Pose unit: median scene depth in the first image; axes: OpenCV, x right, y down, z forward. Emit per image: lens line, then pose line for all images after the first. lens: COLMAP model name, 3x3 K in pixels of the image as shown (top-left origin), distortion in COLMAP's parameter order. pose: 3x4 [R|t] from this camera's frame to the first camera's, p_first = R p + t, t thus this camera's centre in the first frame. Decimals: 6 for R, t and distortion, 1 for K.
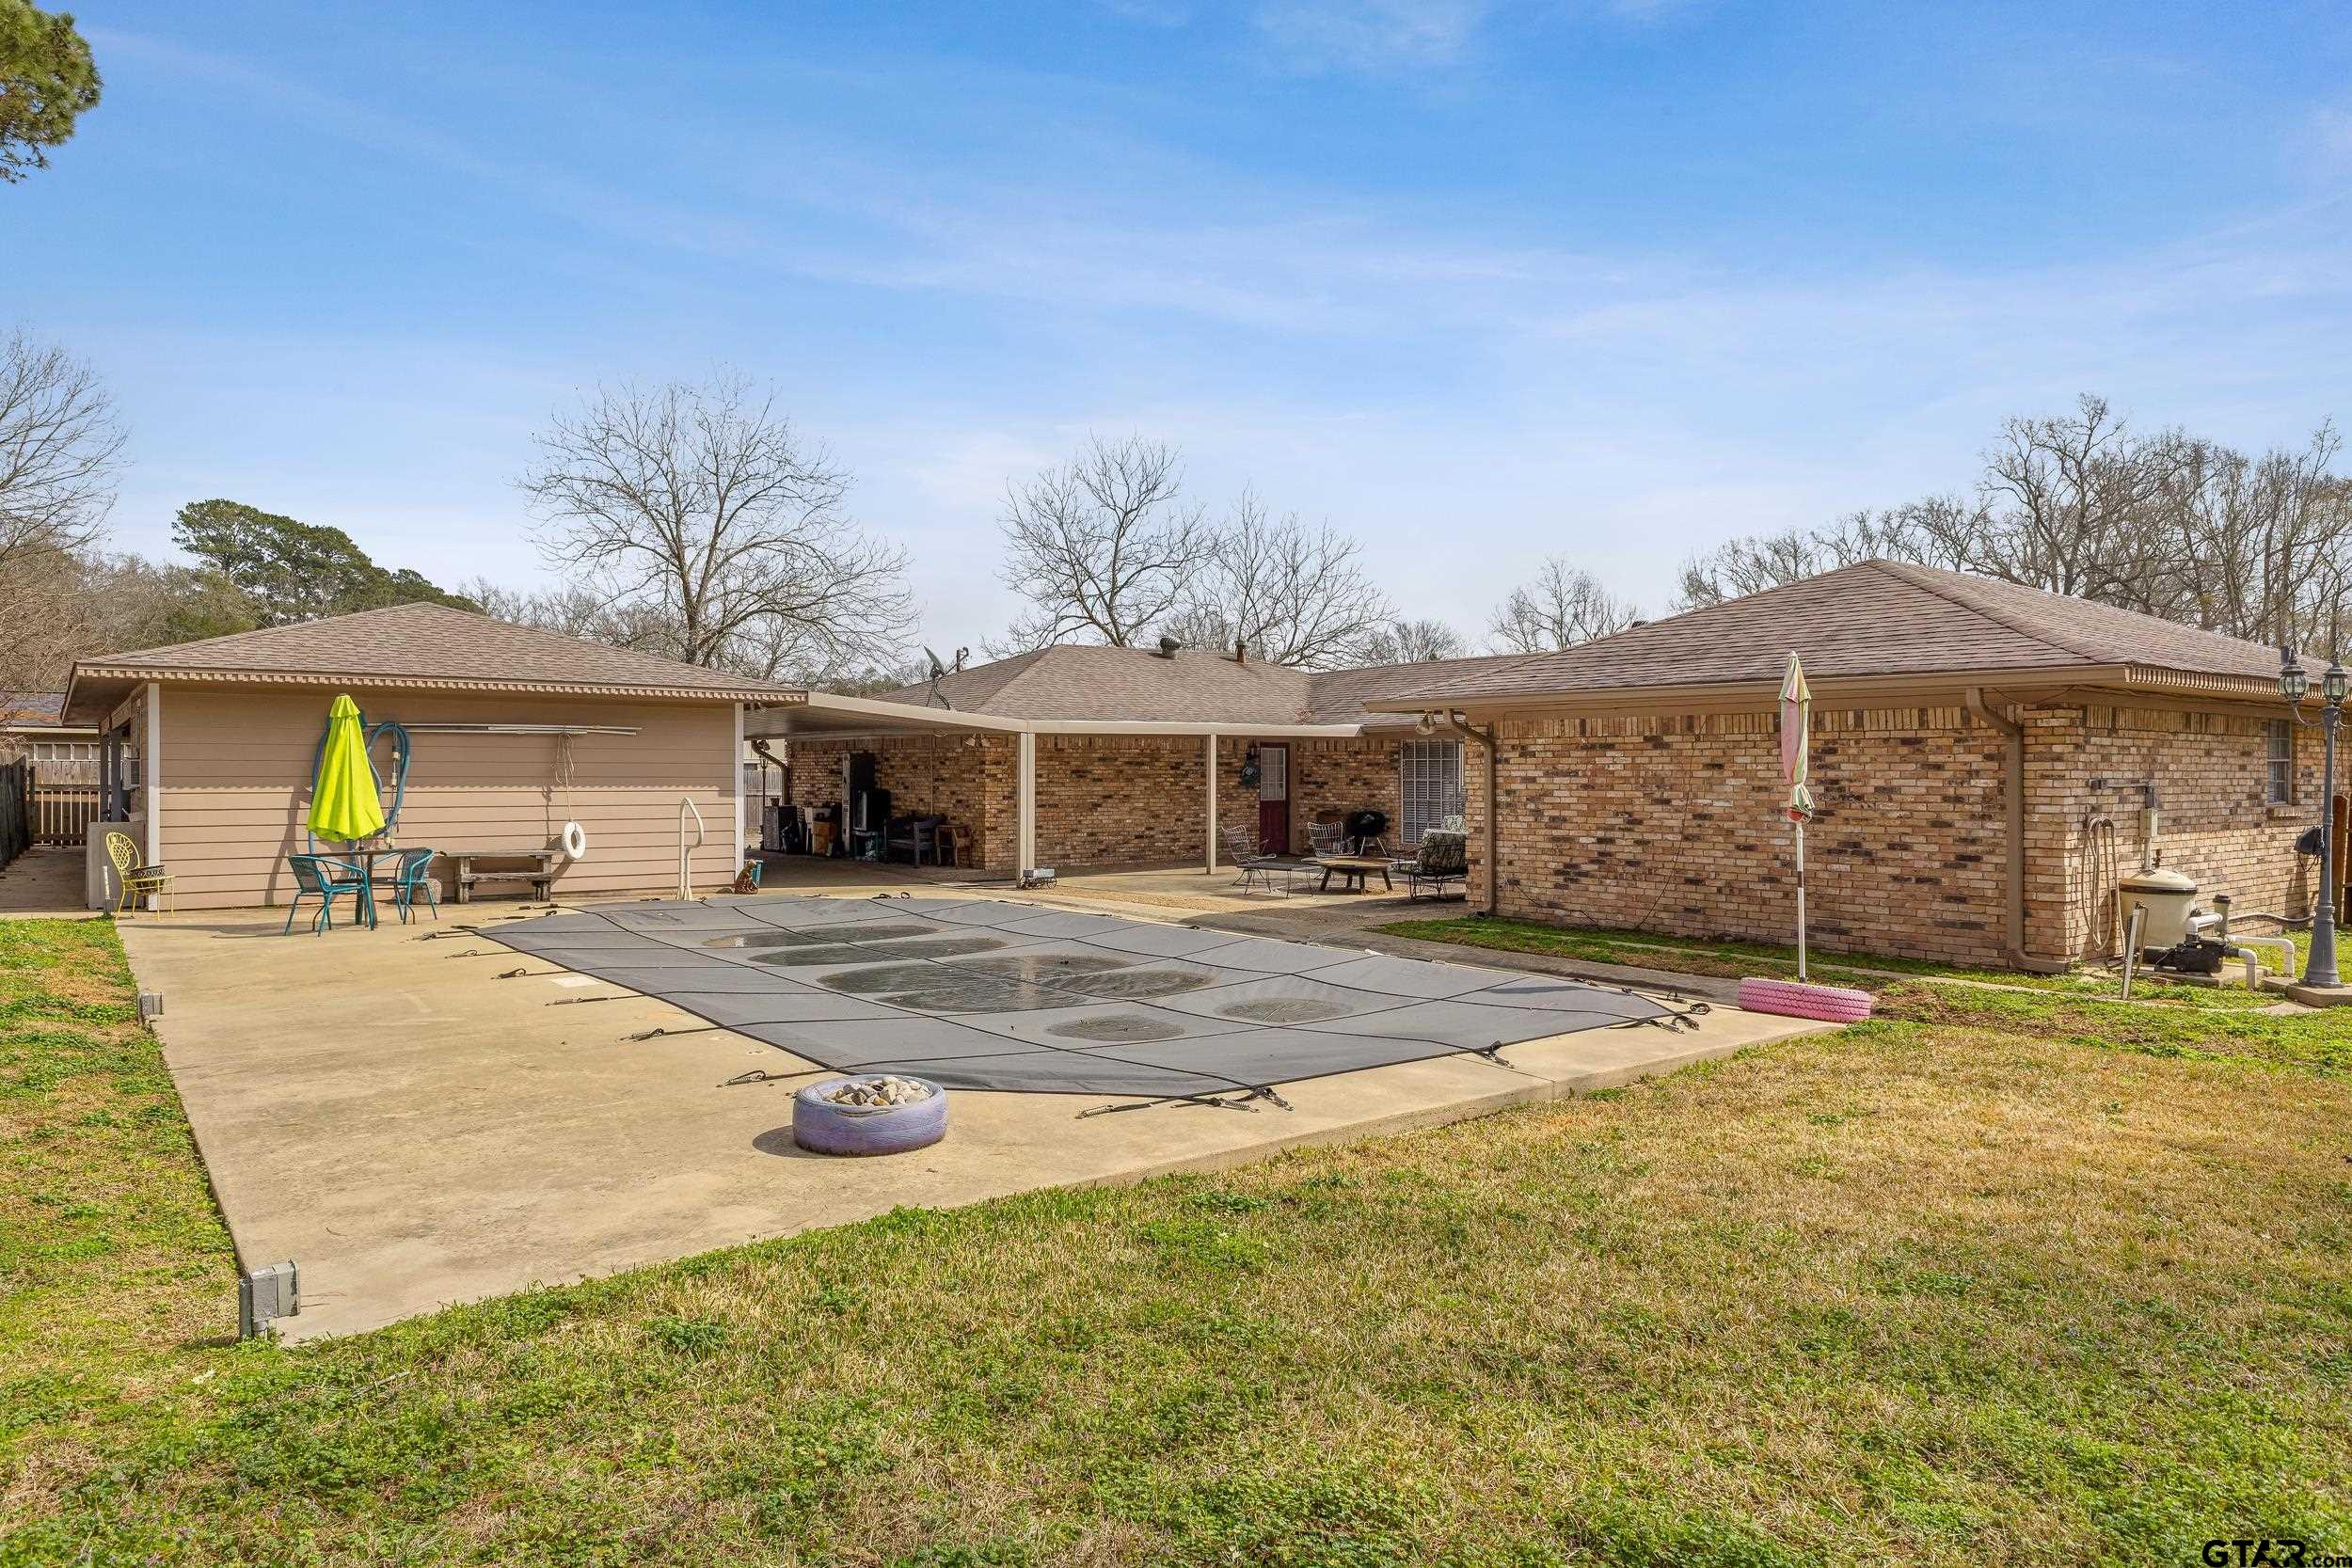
lens RADIAL K [[1470.8, 0, 1213.9], [0, 1470.8, 778.8], [0, 0, 1]] dist [-0.000136, -0.002119]
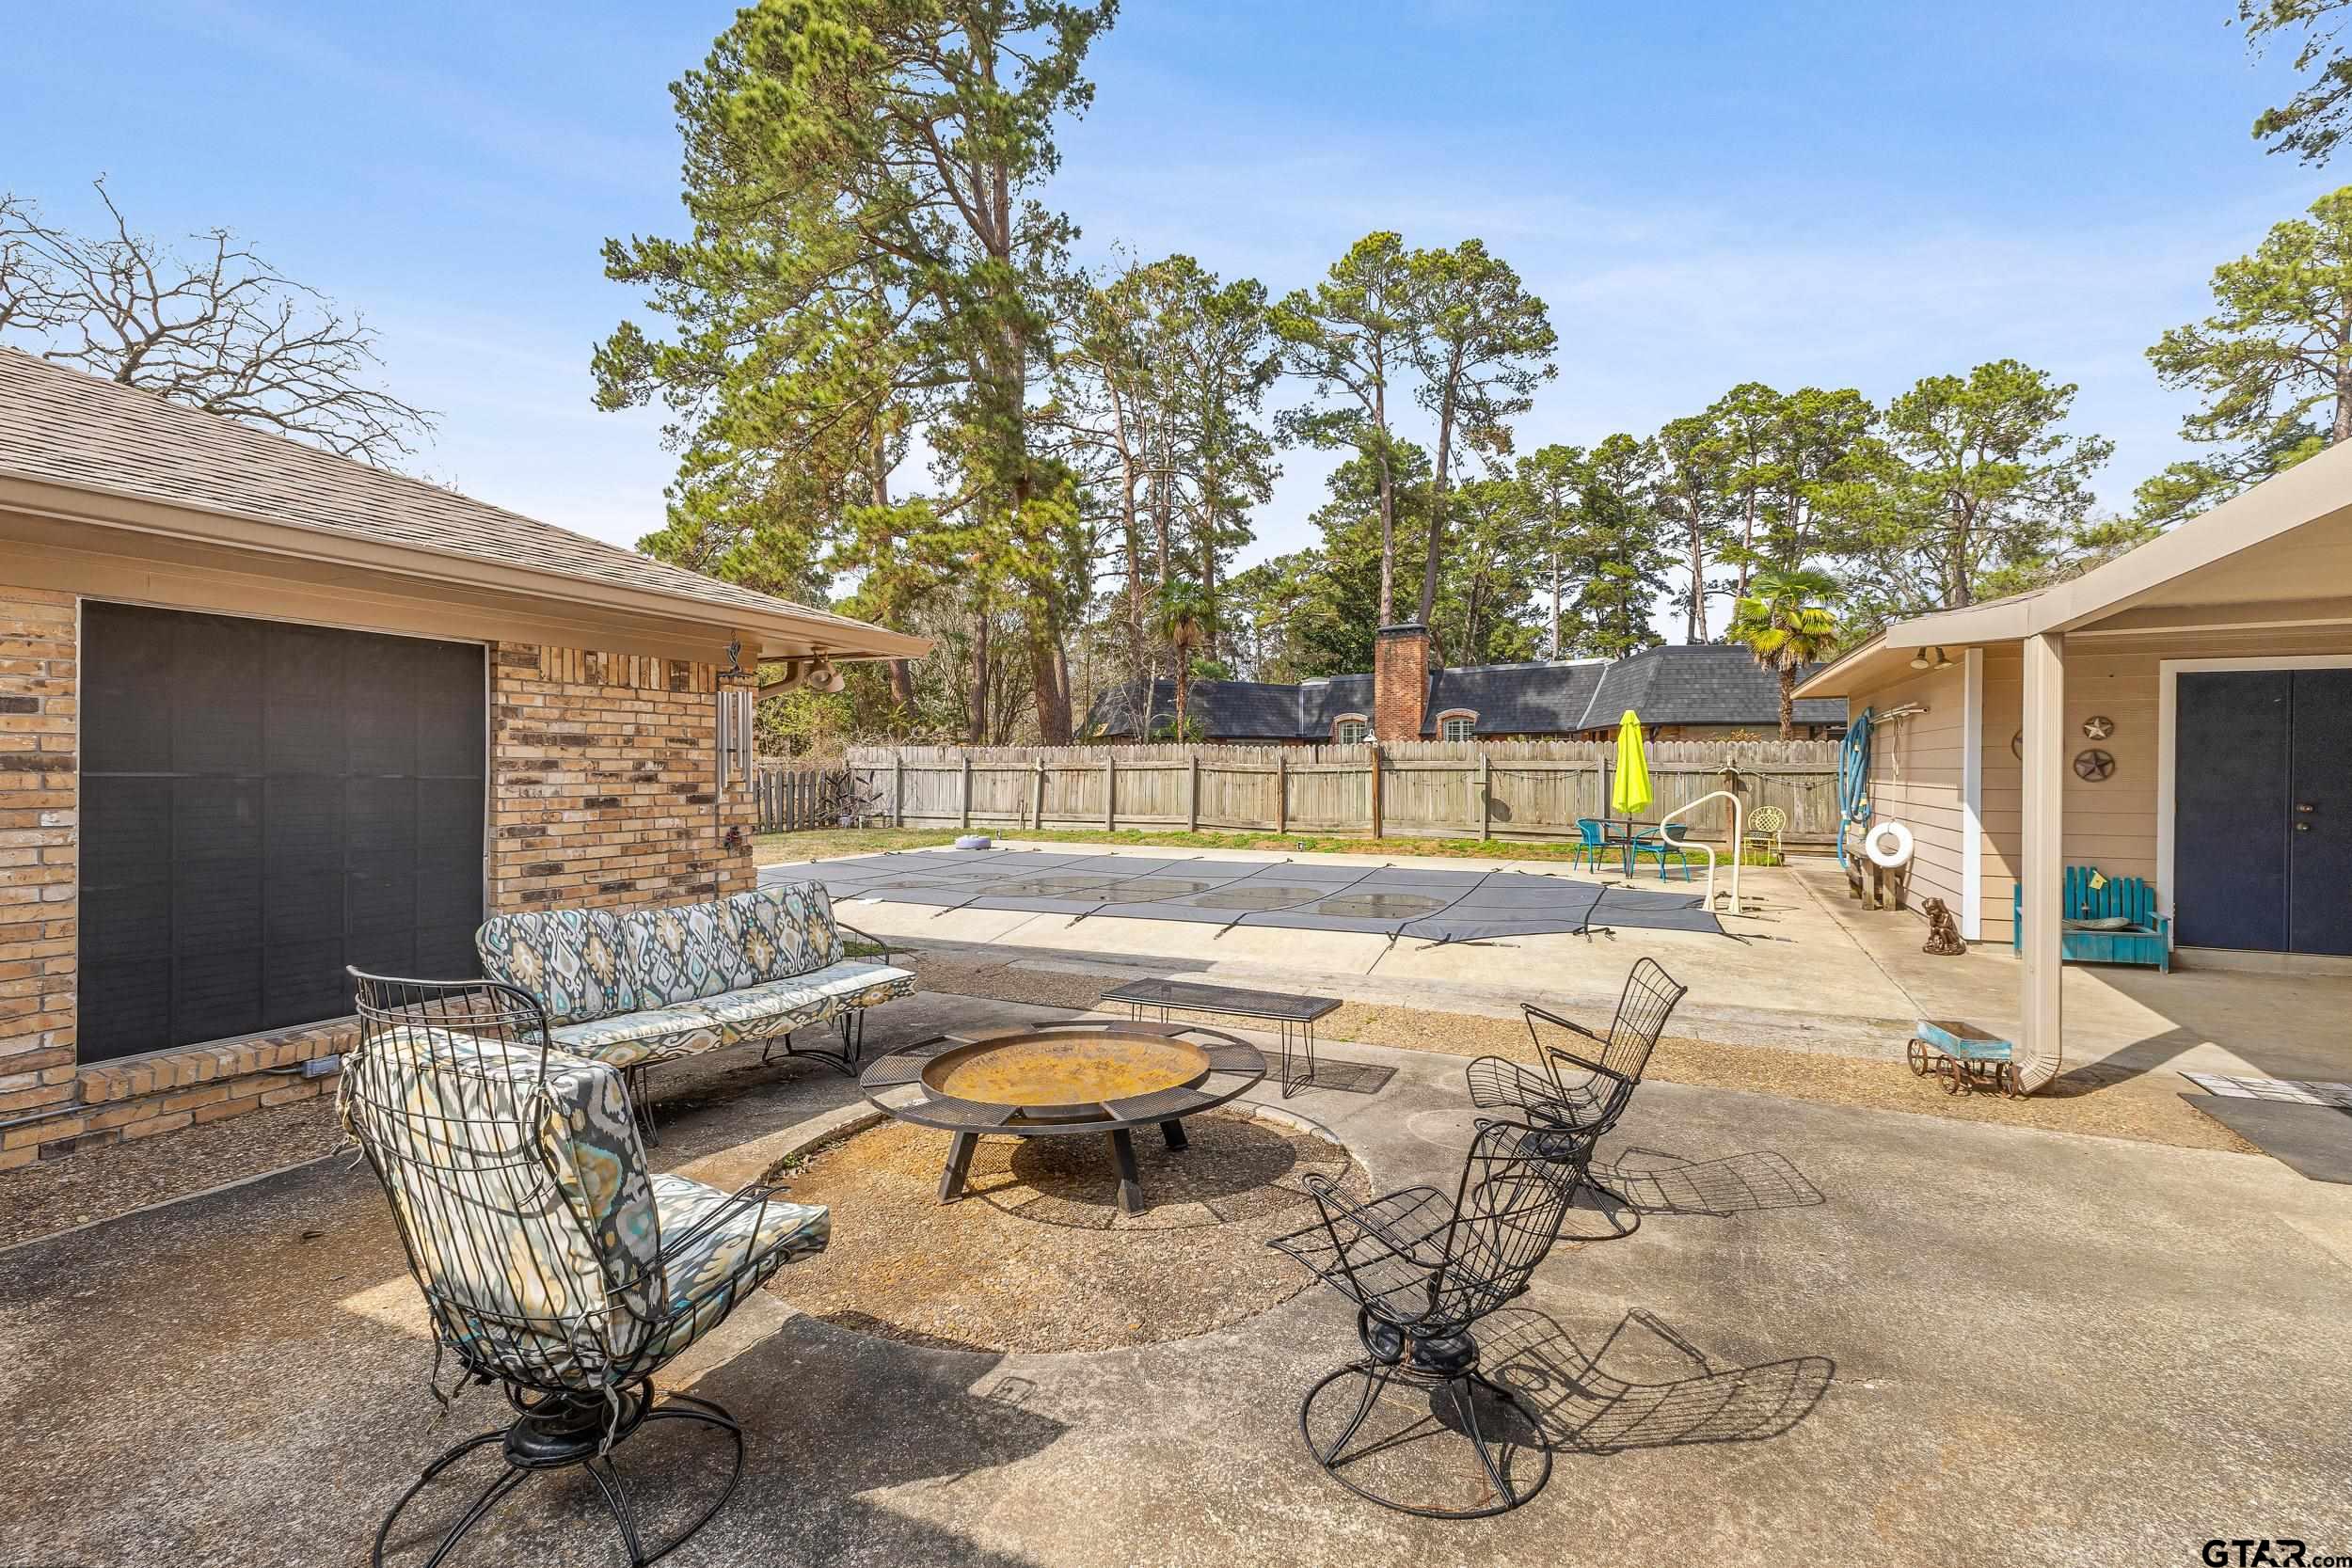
lens RADIAL K [[1045.3, 0, 1178.9], [0, 1045.3, 776.3], [0, 0, 1]] dist [0.014597, -0.000638]
pose [[-0.903483, -0.001887, -0.428620, 0.133885], [-0.006389, 0.999938, 0.009066, -0.000009], [0.428576, 0.010929, -0.903440, 0.969798]]
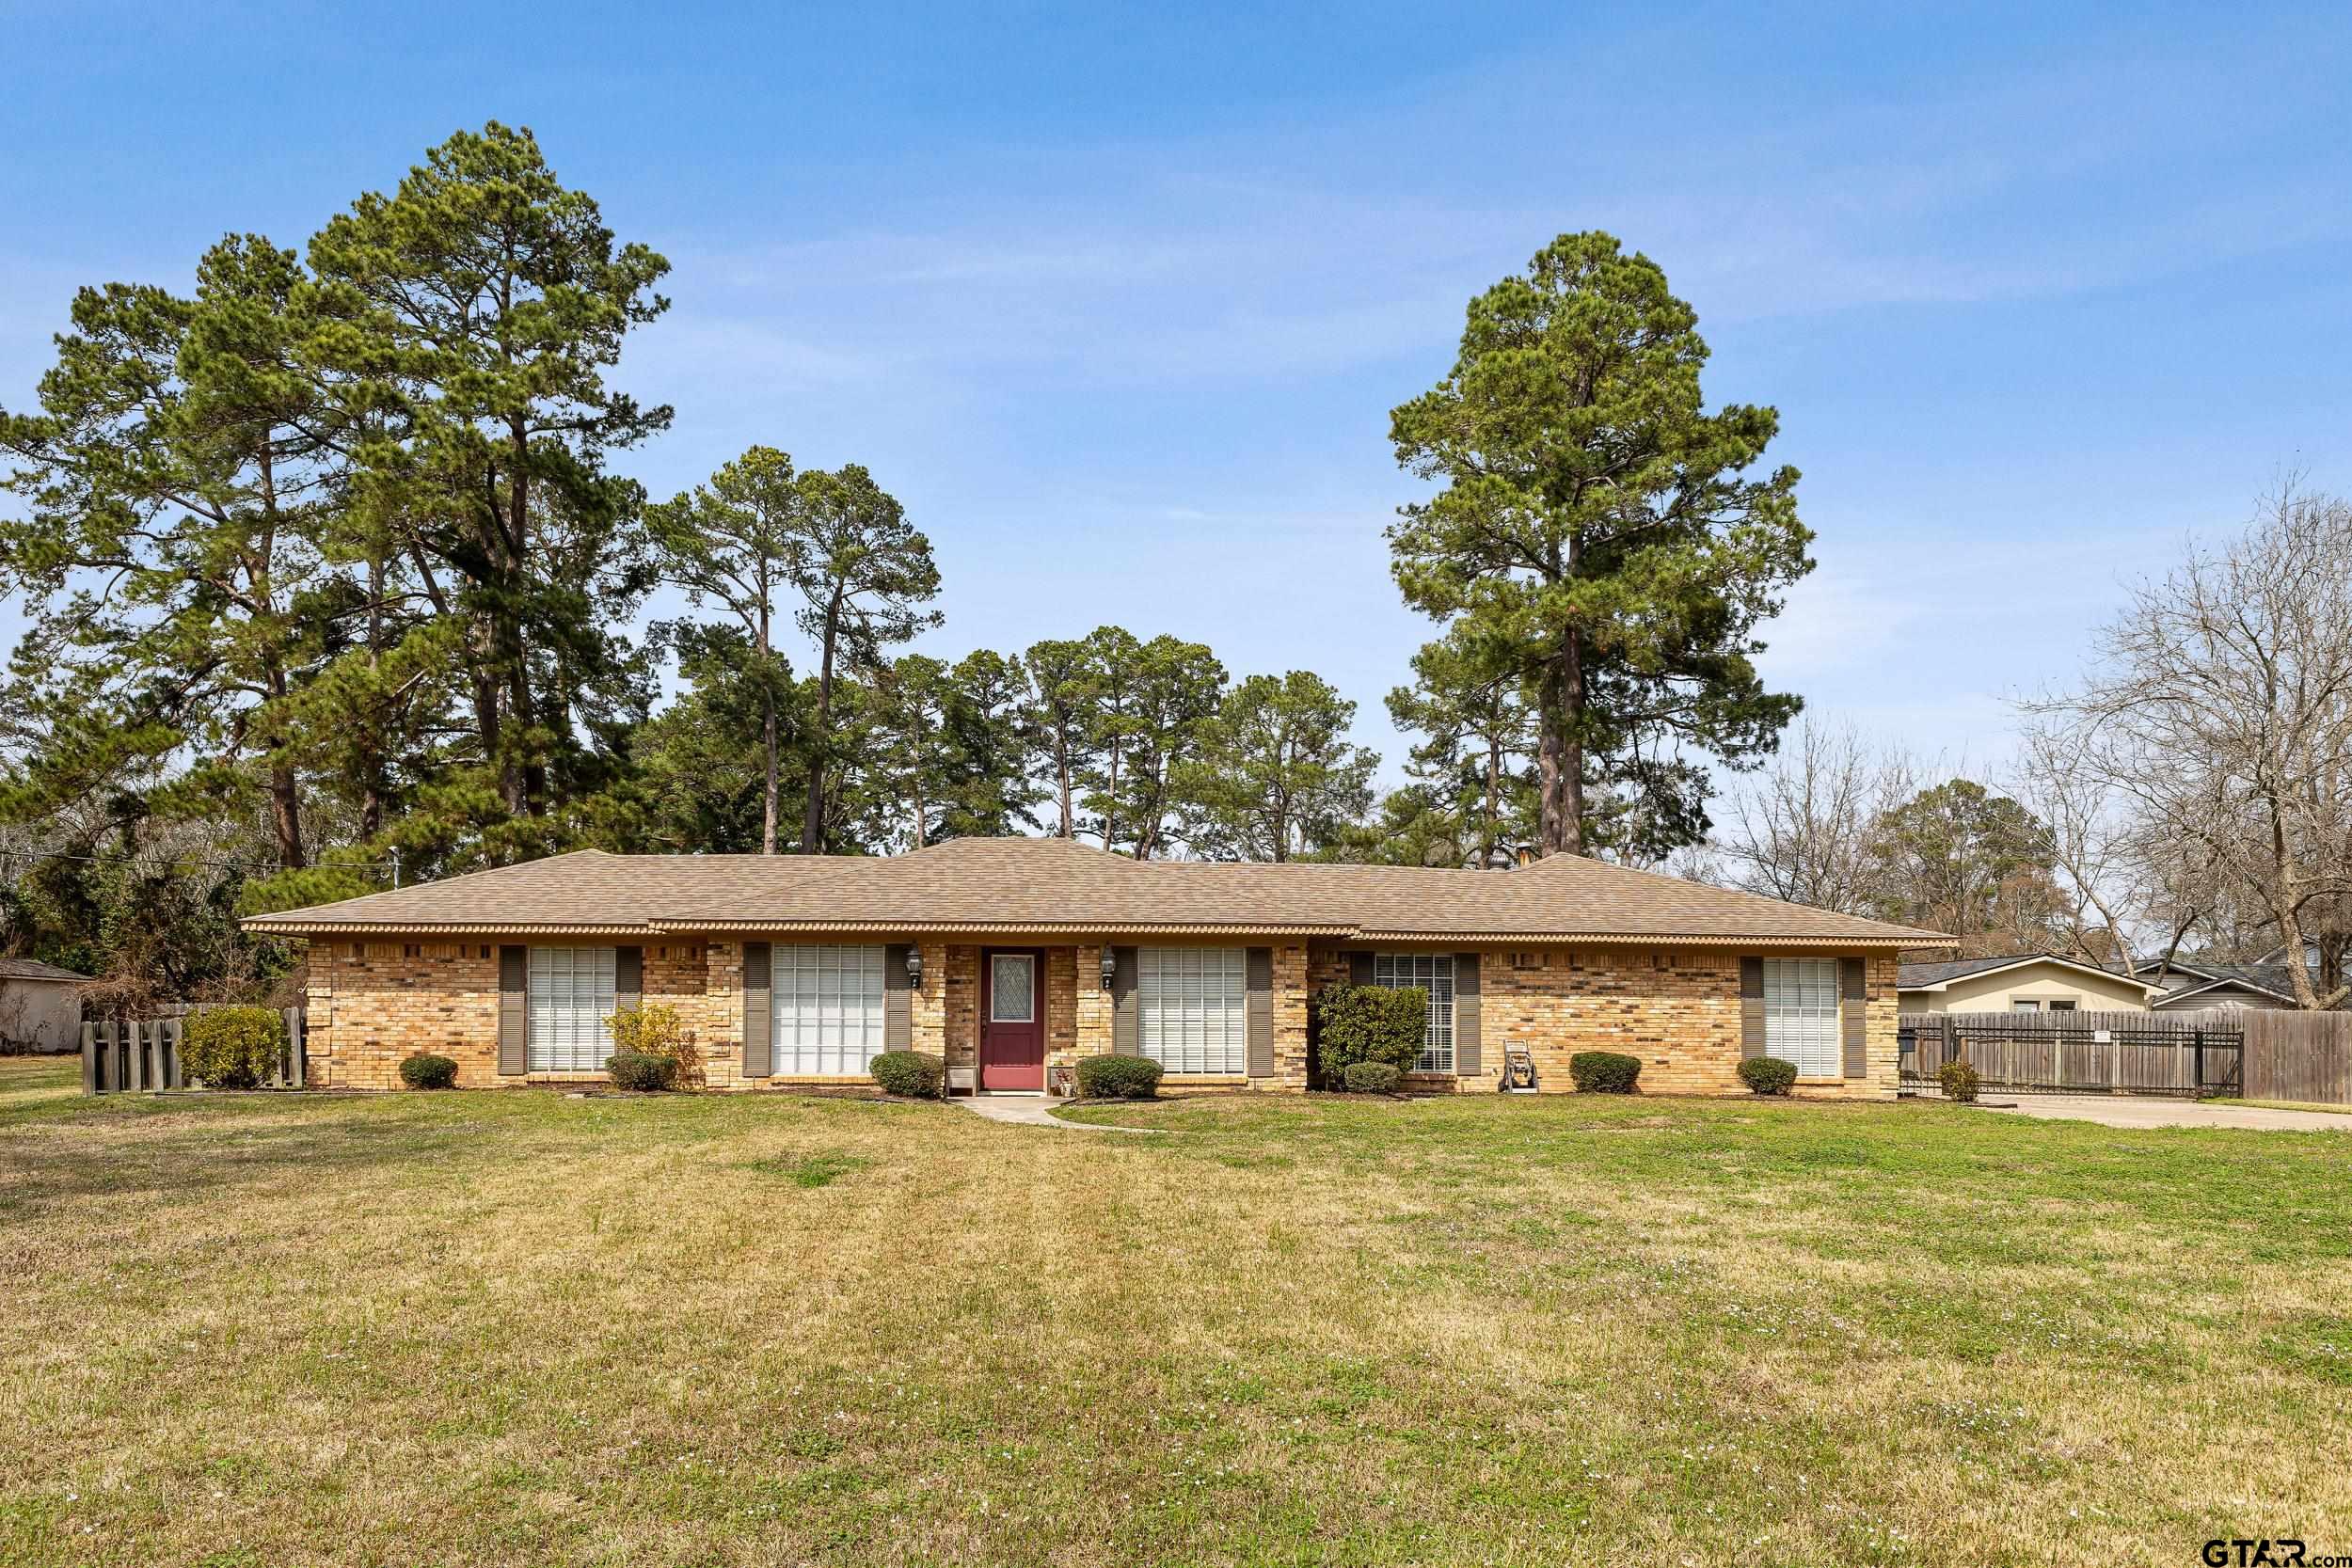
lens RADIAL K [[1694.8, 0, 1169.2], [0, 1694.8, 1012.6], [0, 0, 1]] dist [0.001439, 0.000050]
pose [[-0.561995, -0.018498, -0.826934, 1.114226], [-0.008914, 0.999827, -0.016307, 0.026043], [0.827093, -0.001794, -0.562063, 1.675374]]
